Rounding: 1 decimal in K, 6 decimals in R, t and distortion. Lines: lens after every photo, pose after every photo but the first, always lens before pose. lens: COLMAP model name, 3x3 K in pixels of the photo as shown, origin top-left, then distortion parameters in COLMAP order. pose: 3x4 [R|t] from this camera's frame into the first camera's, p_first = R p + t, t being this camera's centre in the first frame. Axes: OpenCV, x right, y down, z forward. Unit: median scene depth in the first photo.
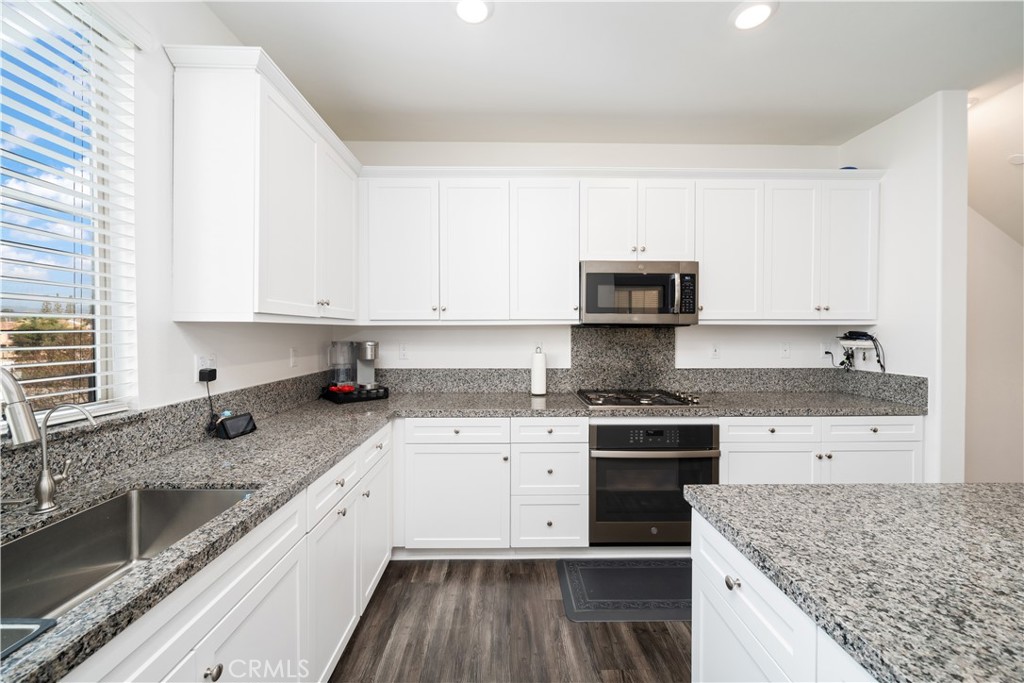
lens RADIAL K [[394.3, 0, 505.3], [0, 394.3, 335.3], [0, 0, 1]] dist [0.002562, -0.000084]
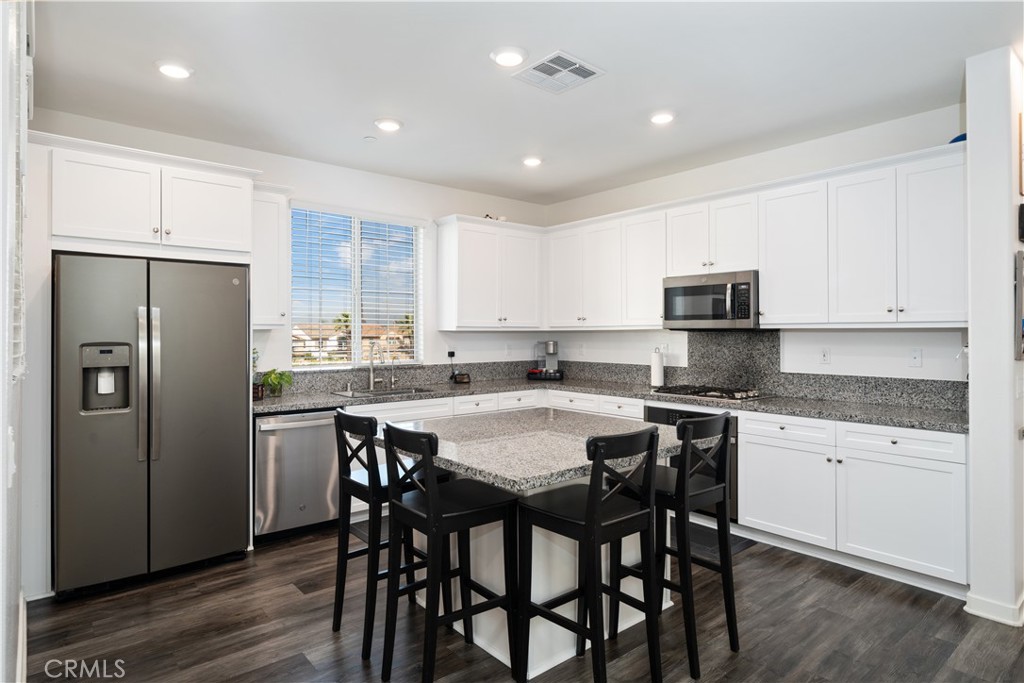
lens RADIAL K [[561.5, 0, 494.5], [0, 561.5, 338.3], [0, 0, 1]] dist [0.005110, 0.001035]
pose [[0.613912, 0.007351, -0.789340, 1.264382], [-0.008105, 0.999963, 0.003009, -0.000172], [0.789333, 0.004551, 0.613949, -0.504165]]
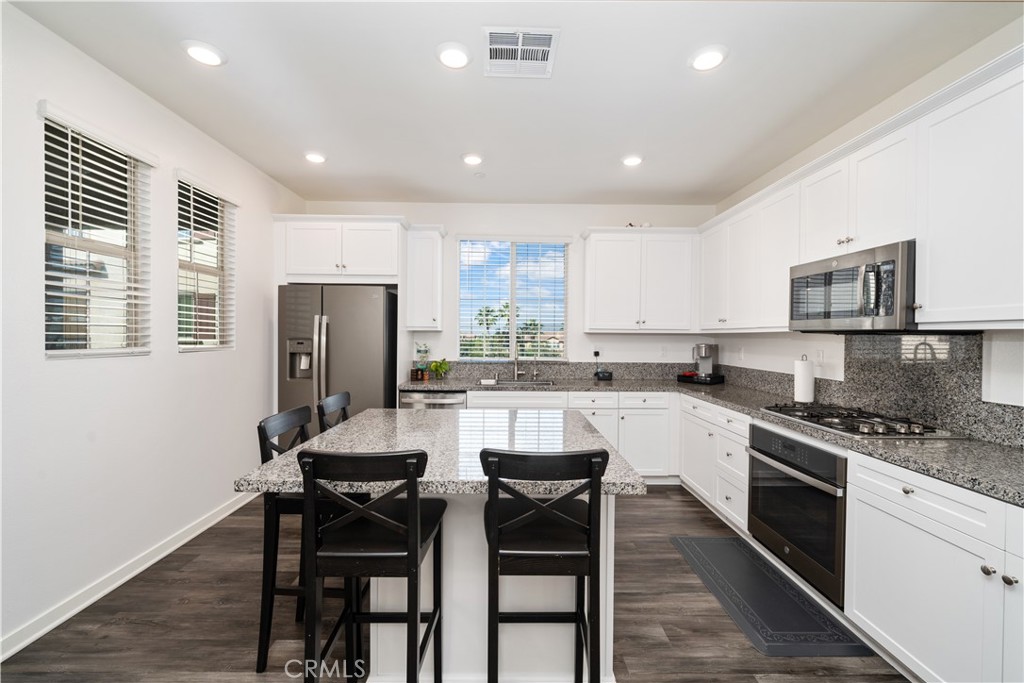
lens RADIAL K [[410.3, 0, 510.0], [0, 410.3, 345.3], [0, 0, 1]] dist [0.001118, 0.001209]
pose [[-0.002118, 0.026236, -0.999654, 1.224766], [-0.019938, 0.999456, 0.026273, -0.005656], [0.999799, 0.019987, -0.001594, 0.300801]]
